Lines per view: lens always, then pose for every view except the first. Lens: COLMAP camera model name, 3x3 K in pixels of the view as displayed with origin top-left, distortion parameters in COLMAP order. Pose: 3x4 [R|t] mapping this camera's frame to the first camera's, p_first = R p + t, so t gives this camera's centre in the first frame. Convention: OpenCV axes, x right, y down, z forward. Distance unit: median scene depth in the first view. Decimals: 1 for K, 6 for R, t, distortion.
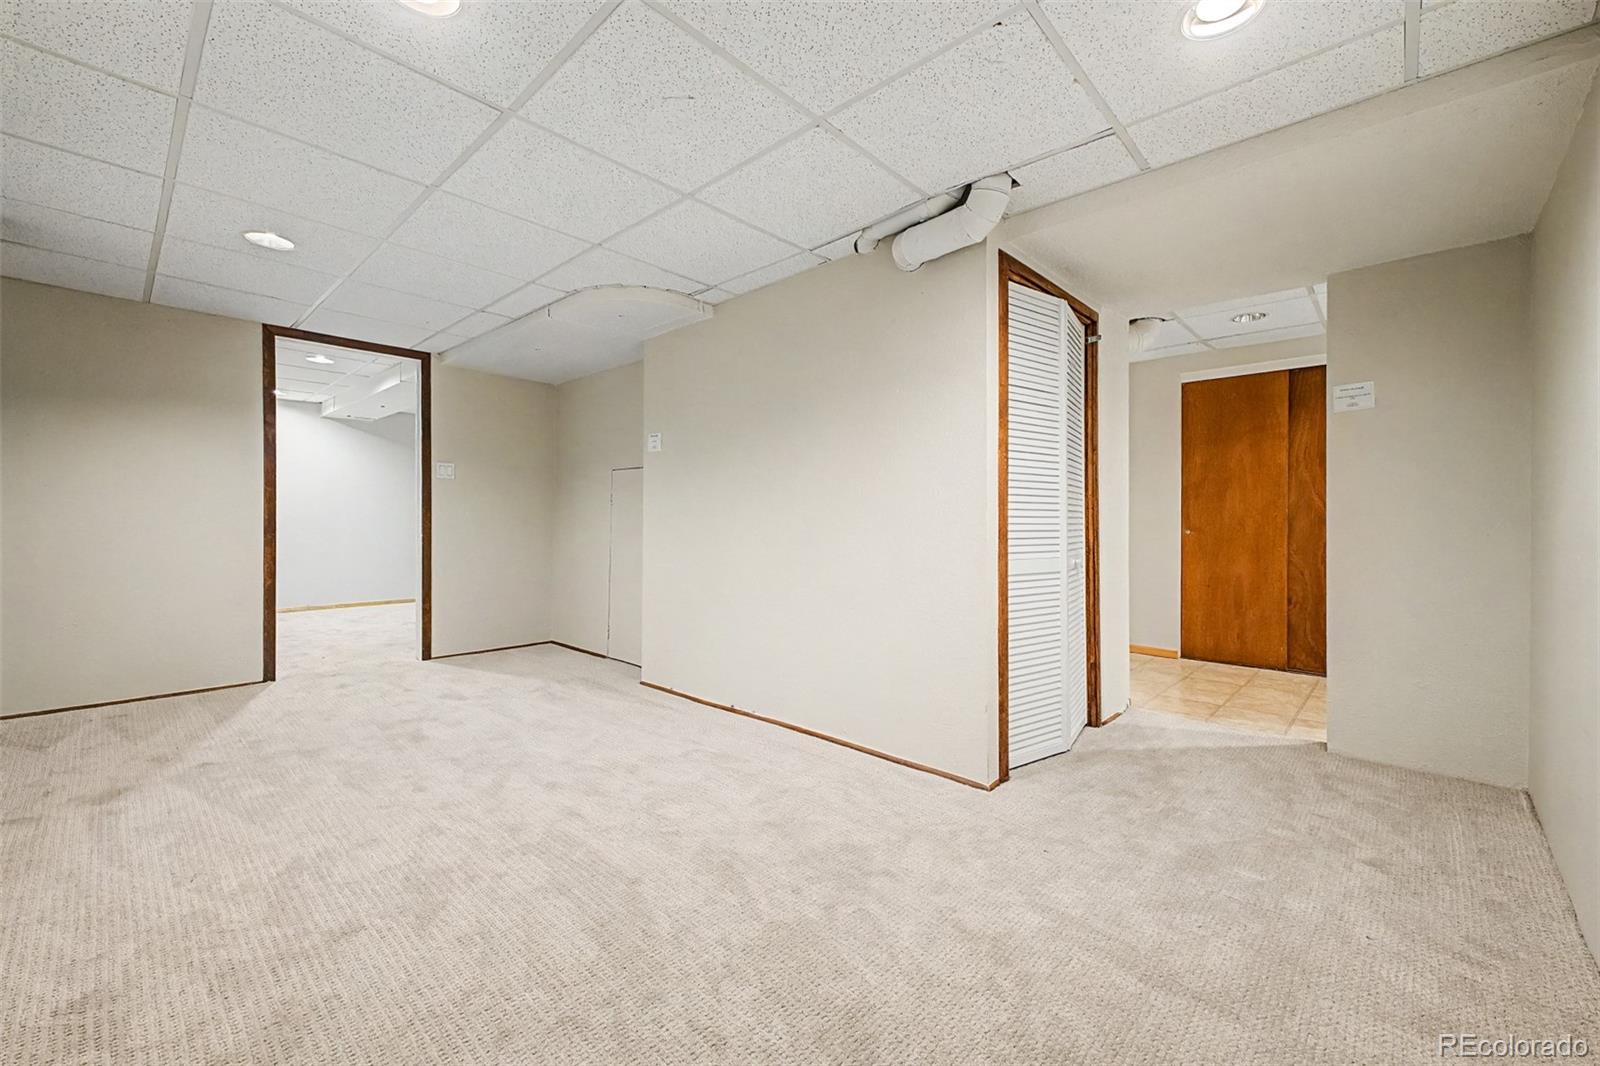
lens RADIAL K [[650.7, 0, 810.2], [0, 650.7, 513.2], [0, 0, 1]] dist [0.066089, -0.024162]
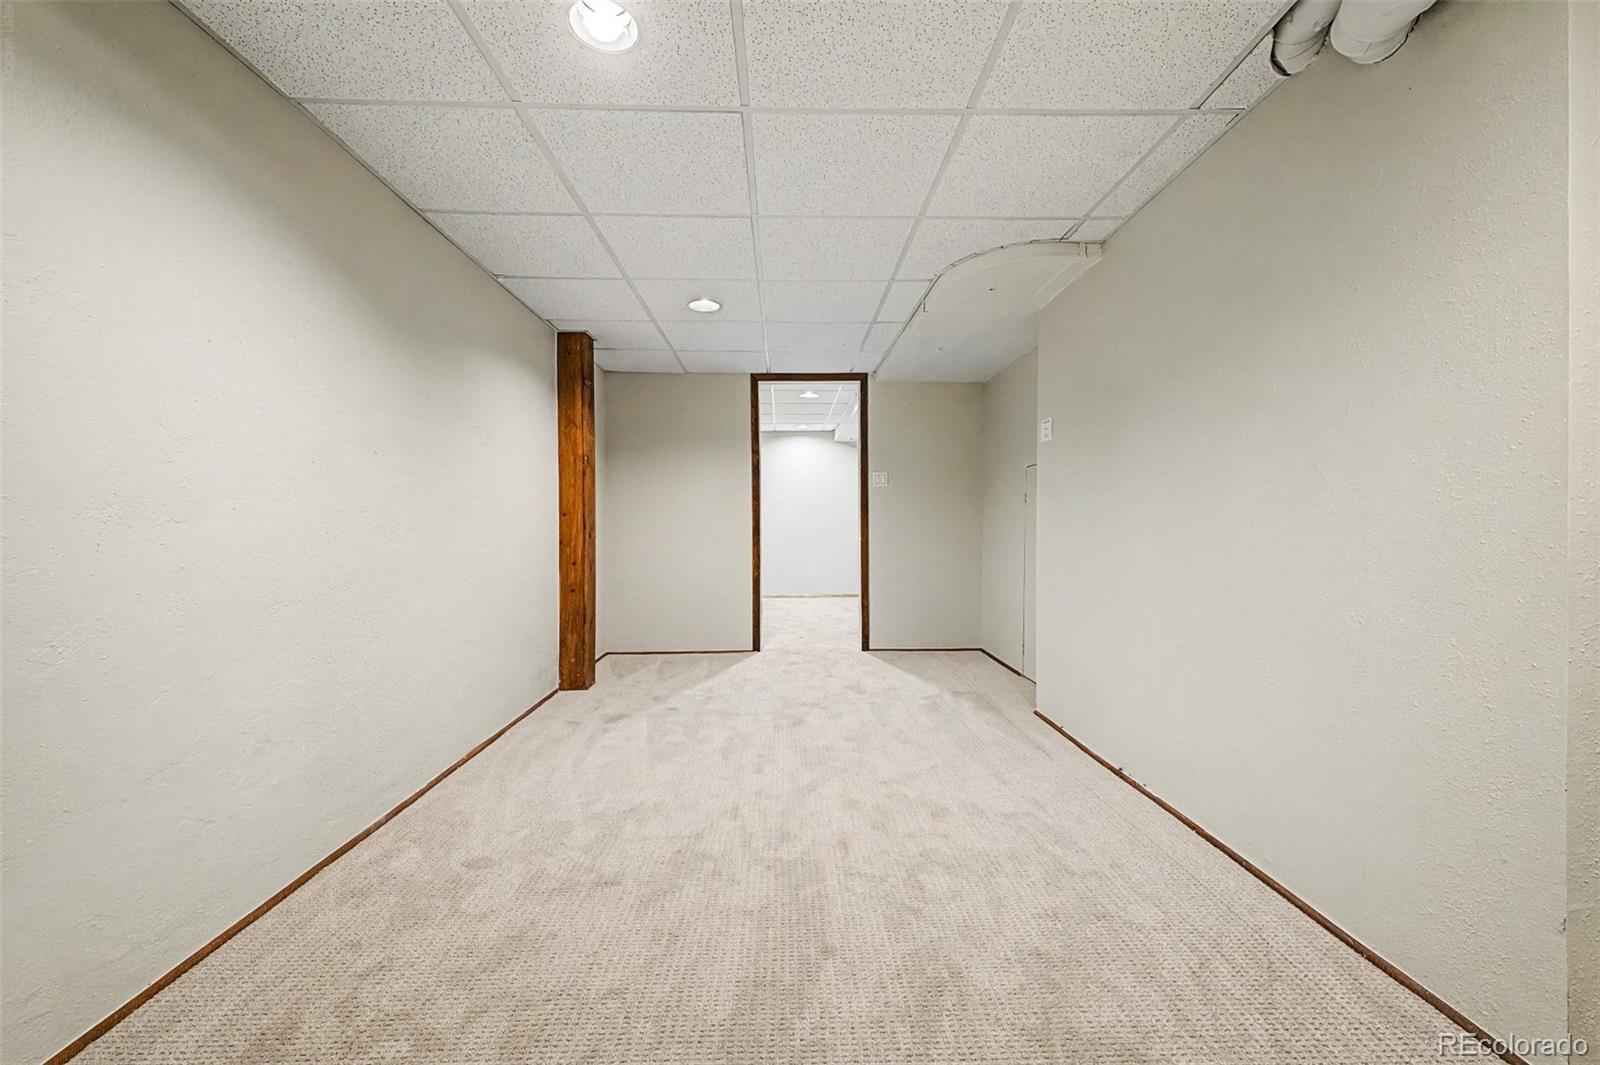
lens RADIAL K [[655.0, 0, 800.6], [0, 655.0, 524.2], [0, 0, 1]] dist [0.044964, -0.016396]
pose [[0.702787, -0.010019, -0.711330, 0.148307], [0.018671, 0.999816, 0.004365, 0.003425], [0.711155, -0.016349, 0.702845, 0.183122]]
